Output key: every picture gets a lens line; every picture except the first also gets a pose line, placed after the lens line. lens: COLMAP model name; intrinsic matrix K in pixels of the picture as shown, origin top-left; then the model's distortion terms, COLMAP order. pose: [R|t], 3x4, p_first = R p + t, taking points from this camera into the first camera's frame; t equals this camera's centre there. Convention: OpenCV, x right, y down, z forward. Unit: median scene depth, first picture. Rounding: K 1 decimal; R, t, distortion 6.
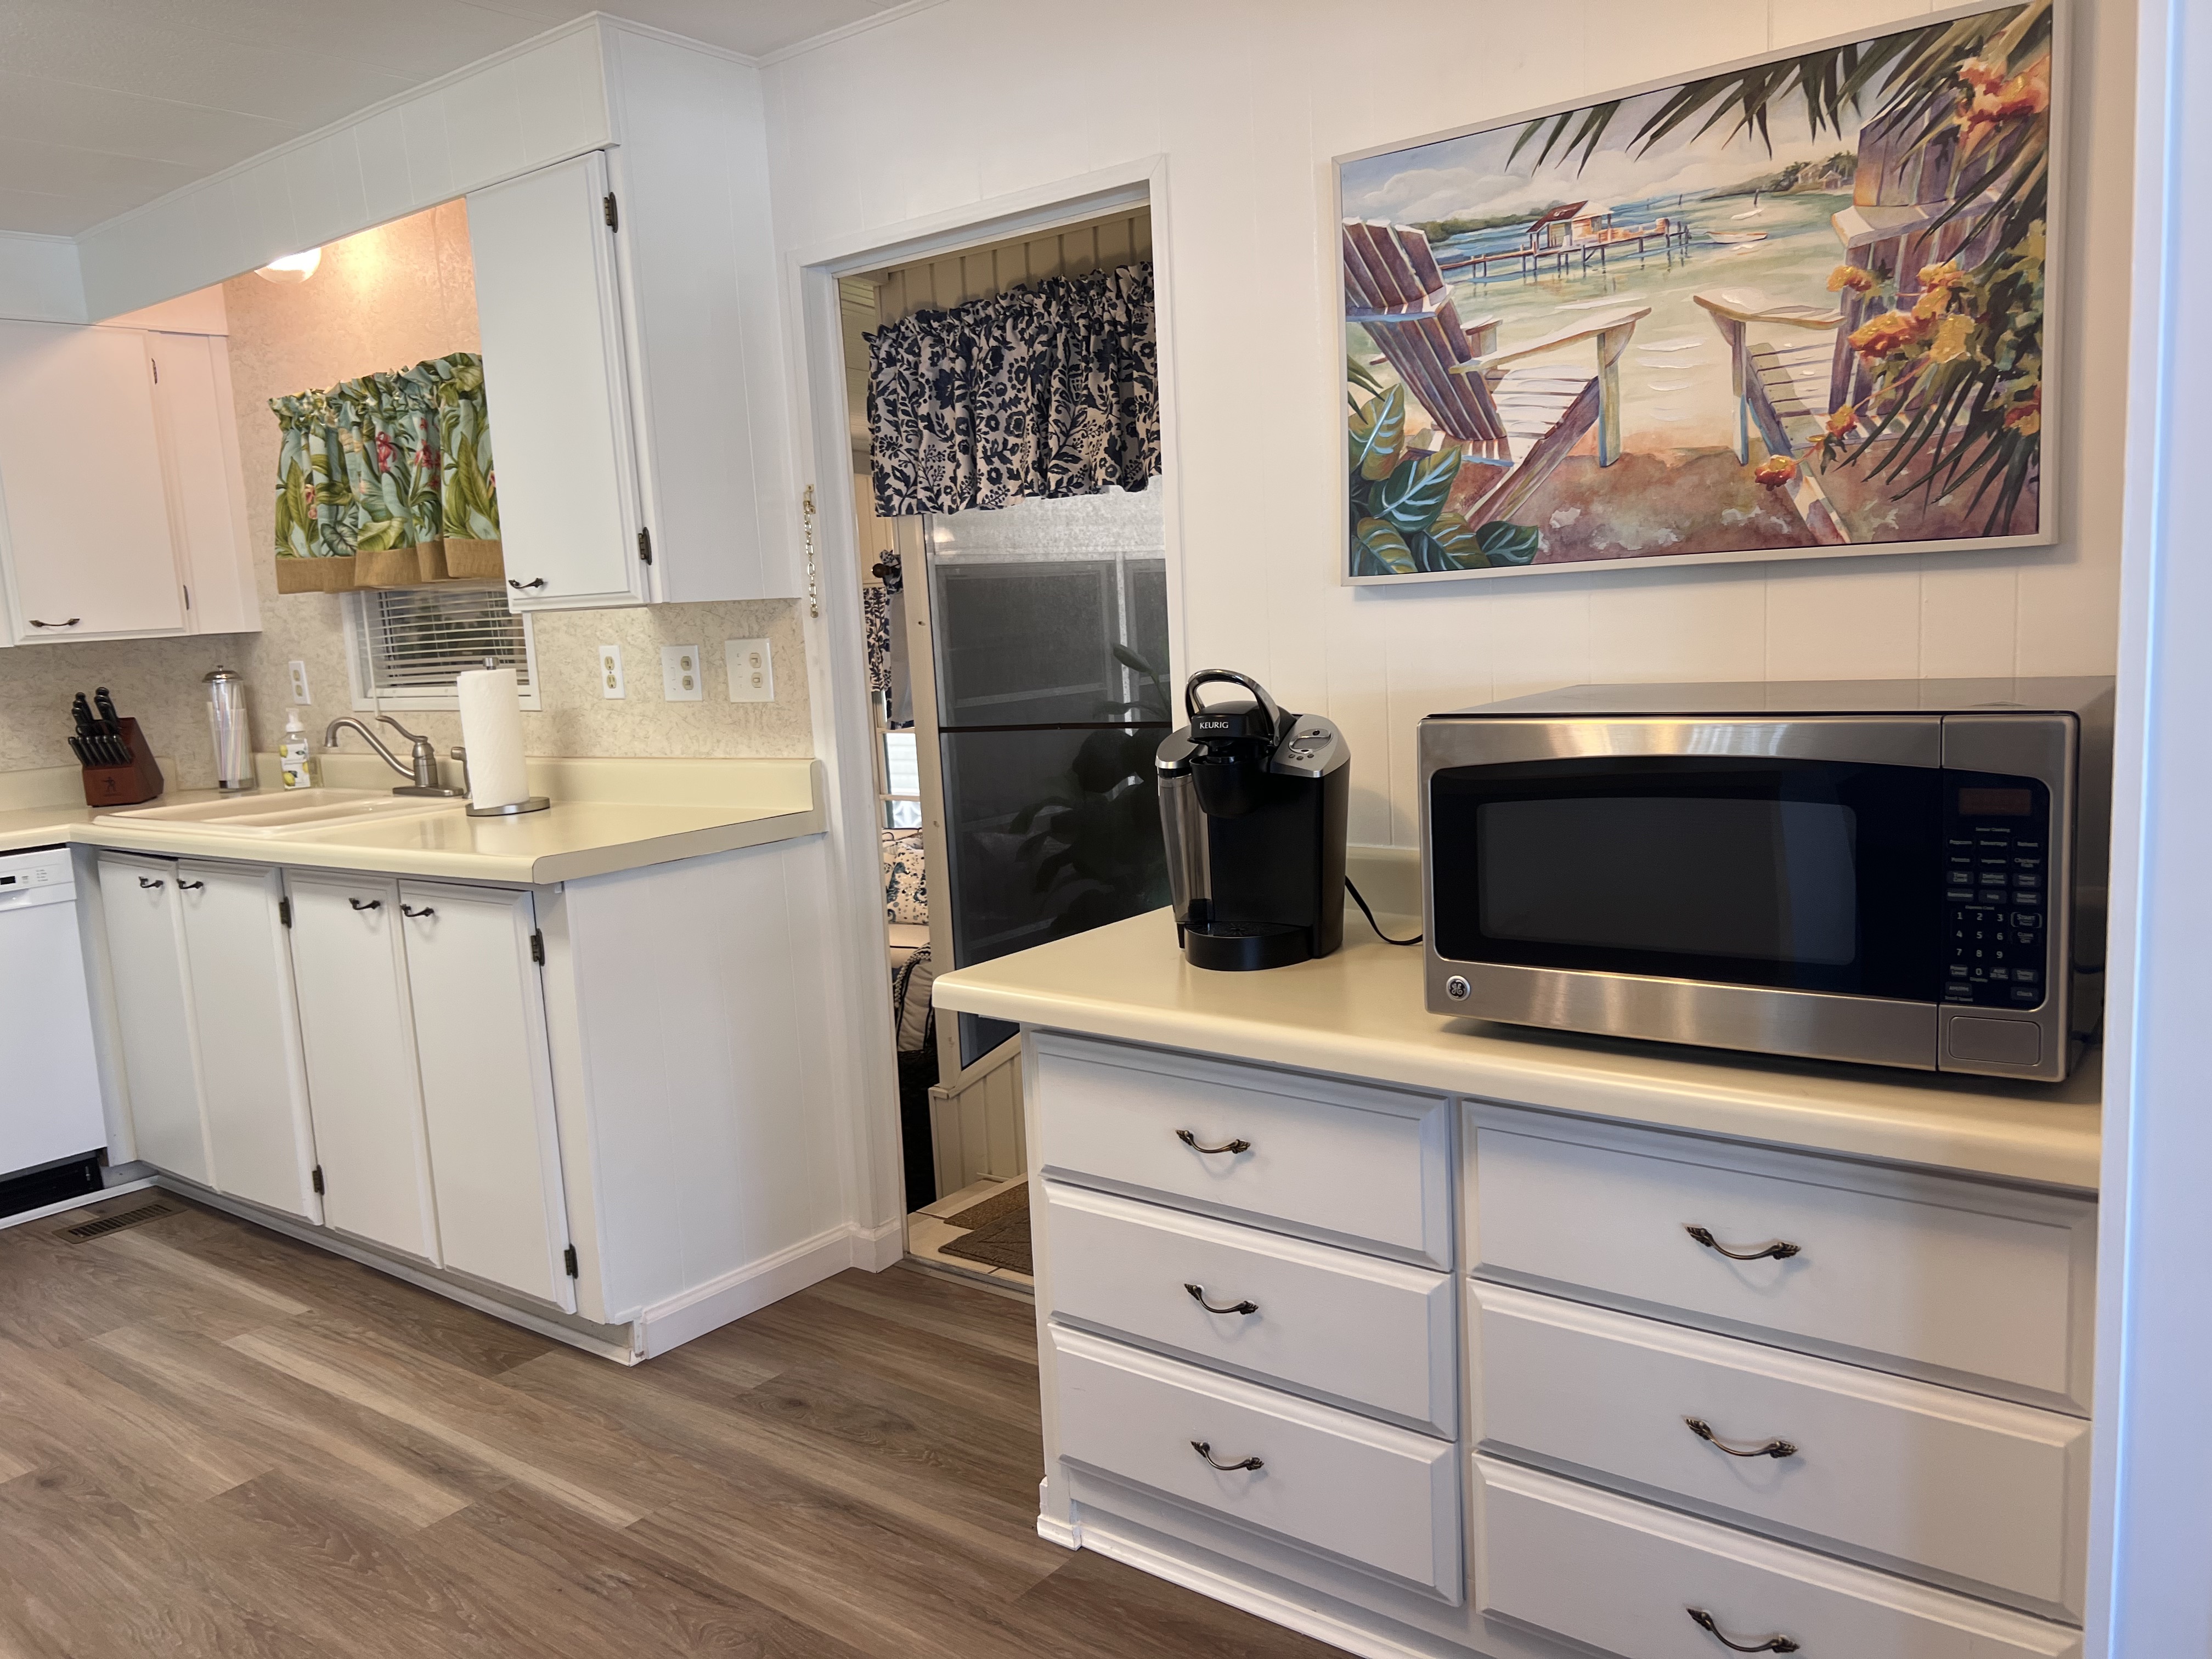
lens RADIAL K [[1680.6, 0, 1096.7], [0, 1680.6, 836.8], [0, 0, 1]] dist [0.082811, -0.078560]
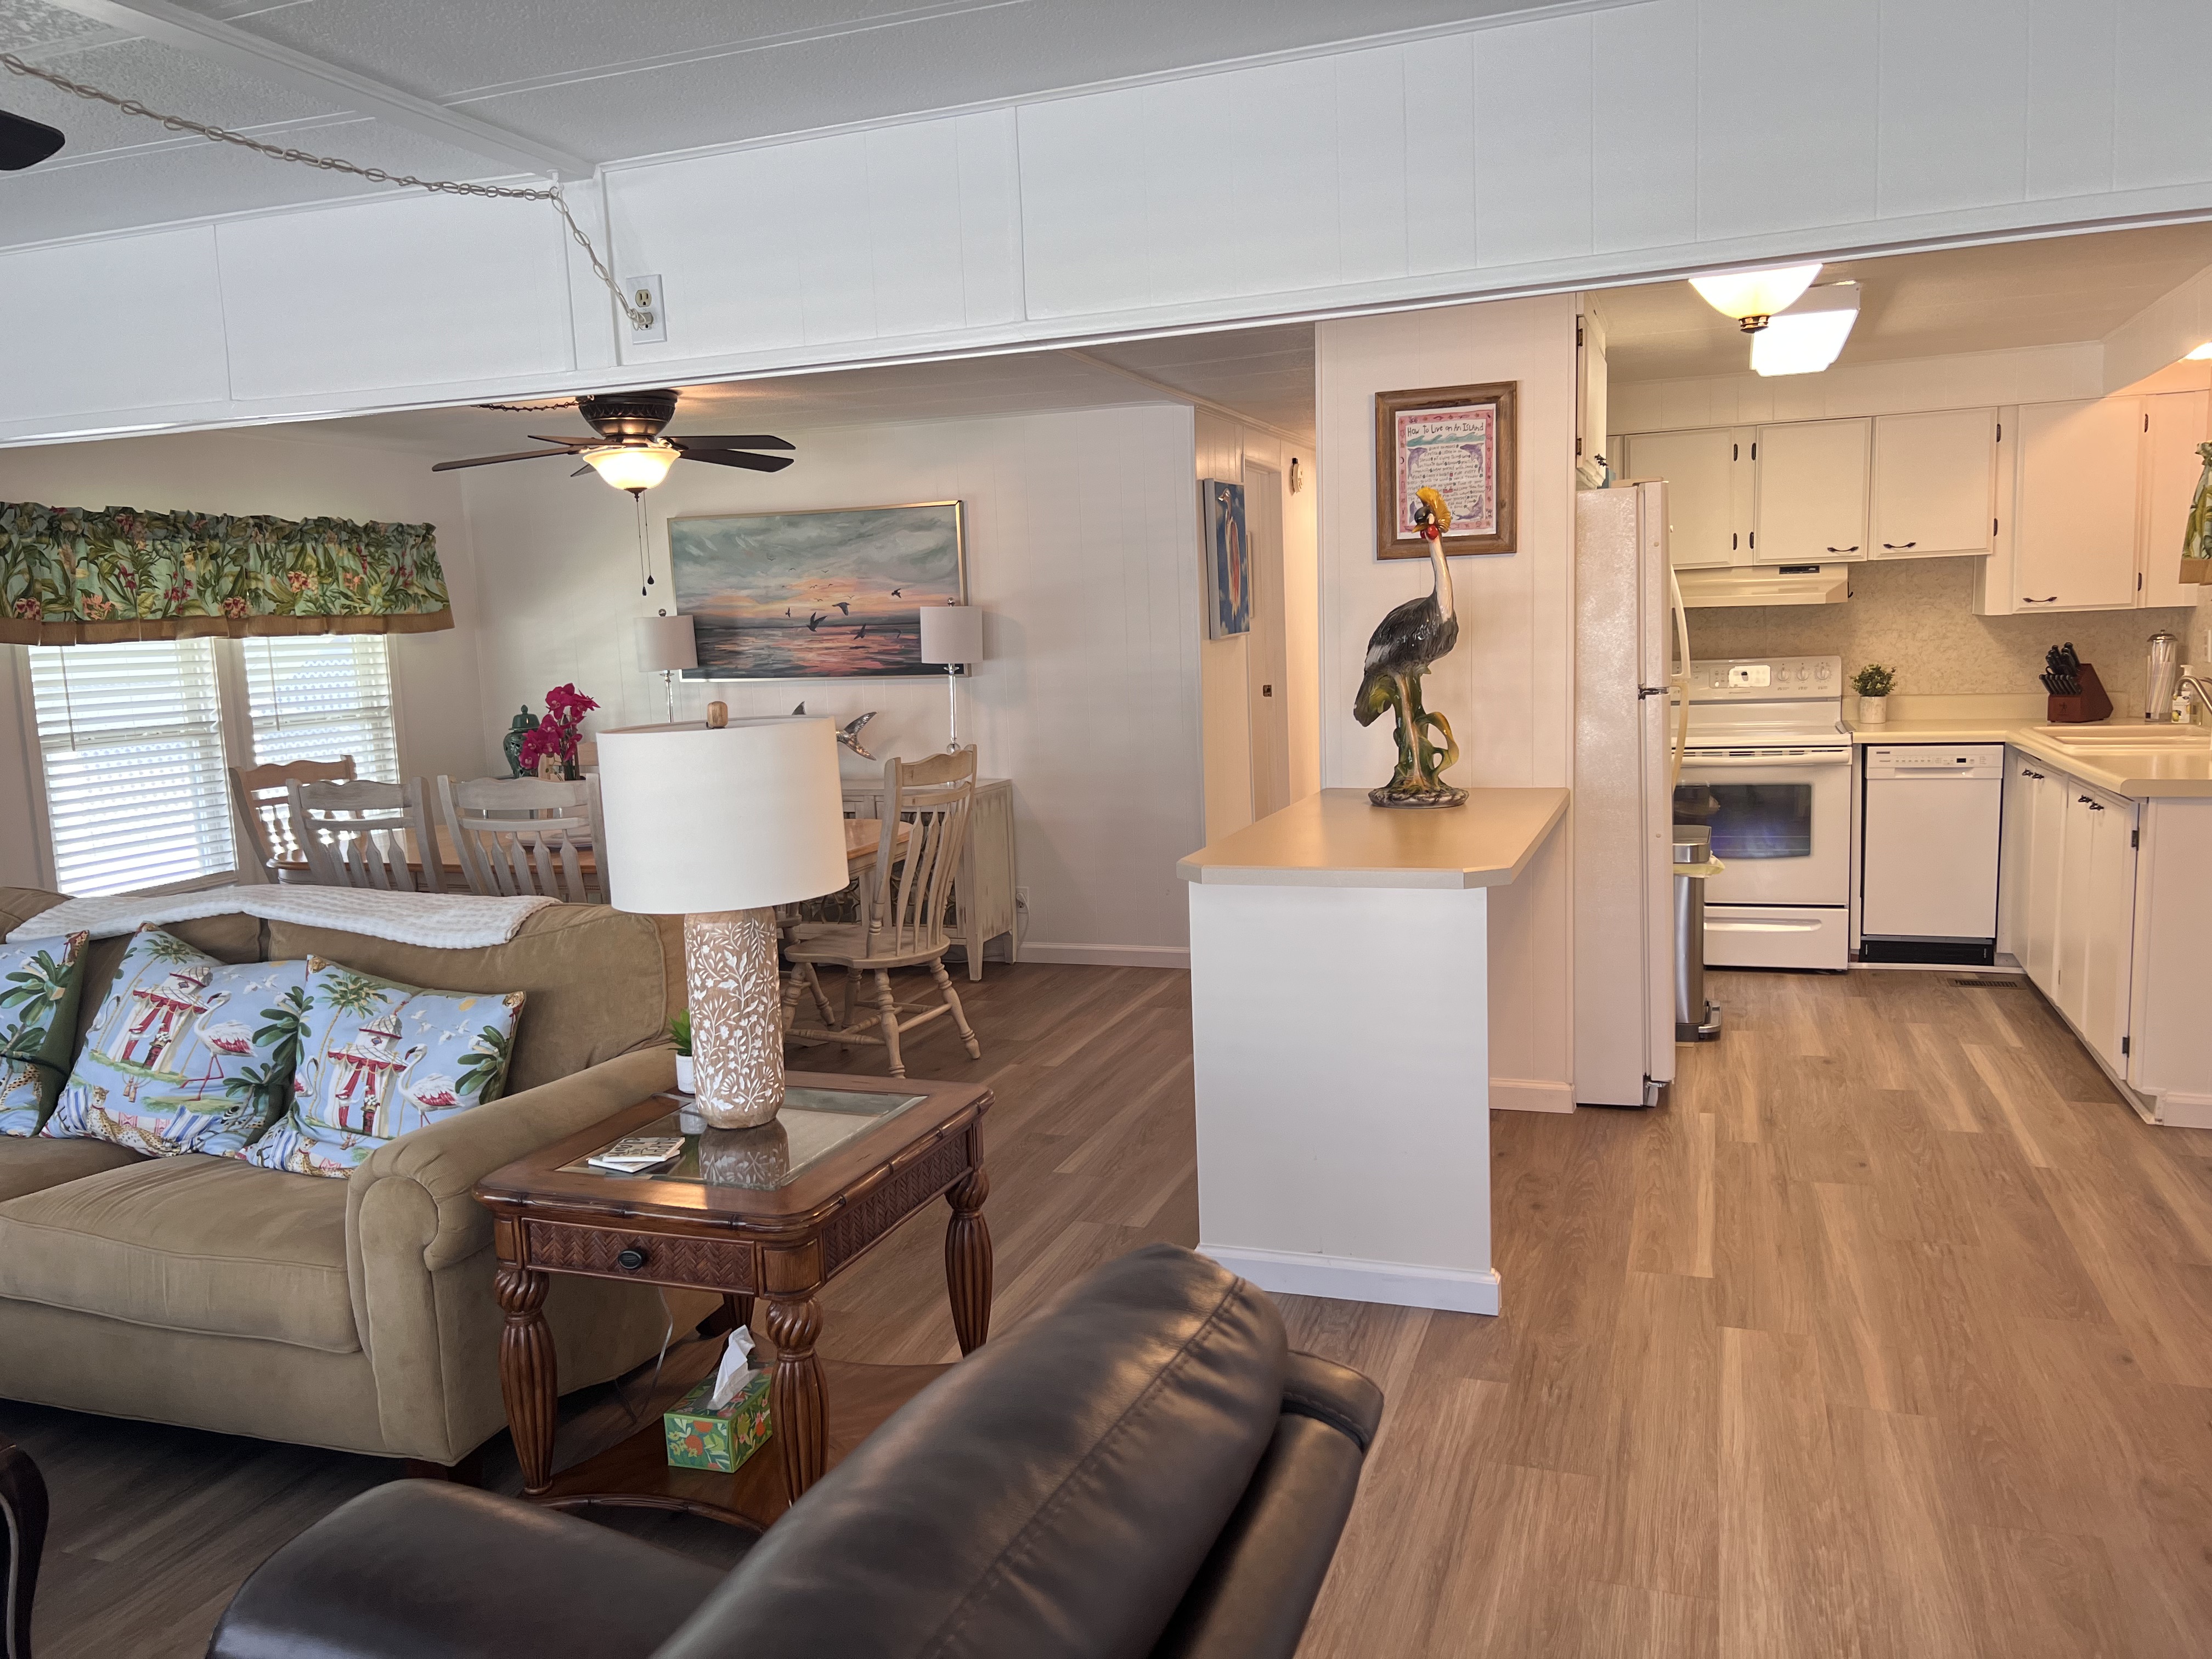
lens RADIAL K [[1669.2, 0, 1098.9], [0, 1669.2, 846.5], [0, 0, 1]] dist [0.010216, 0.003657]
pose [[0.319808, 0.171877, -0.931762, 0.828209], [-0.111334, 0.983413, 0.143192, -0.042834], [0.940918, 0.057943, 0.333639, -0.413618]]
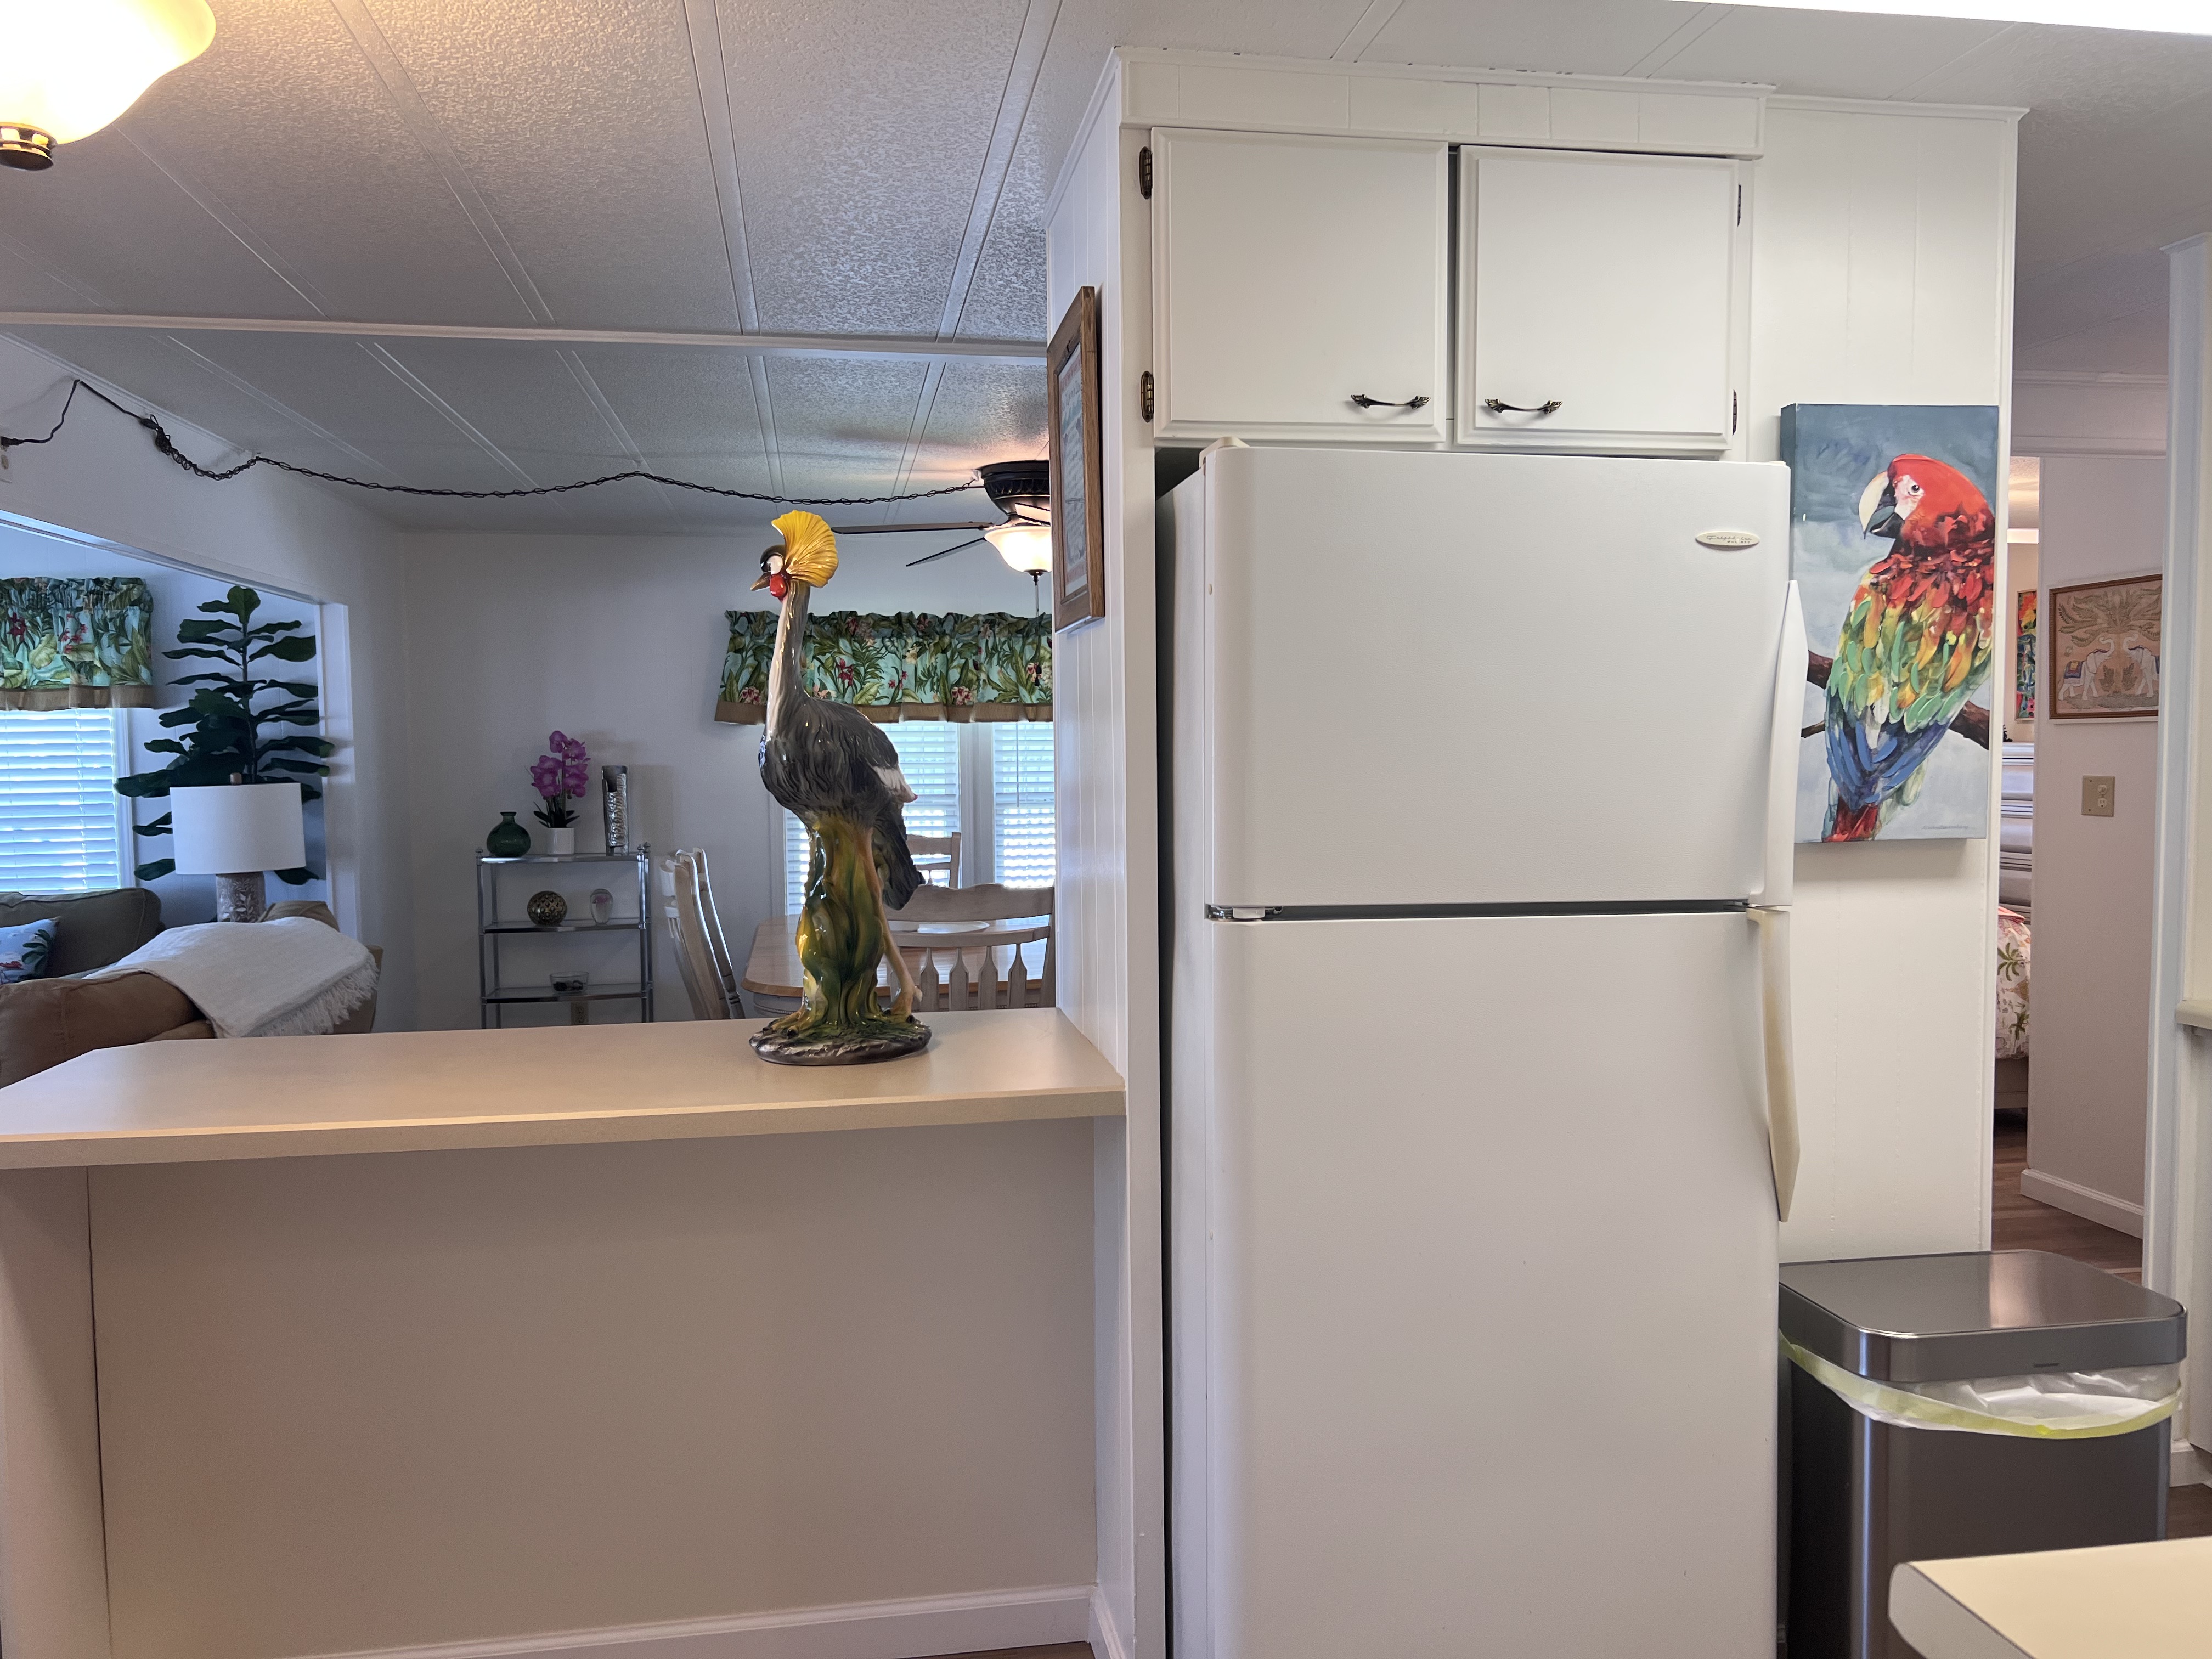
lens RADIAL K [[1546.6, 0, 1106.0], [0, 1546.6, 829.5], [0, 0, 1]] dist [0.070426, -0.000073]
pose [[-0.659127, 0.104840, -0.744688, -0.116159], [-0.059443, 0.979873, 0.190564, -0.173635], [0.749679, 0.169872, -0.639629, 0.985265]]
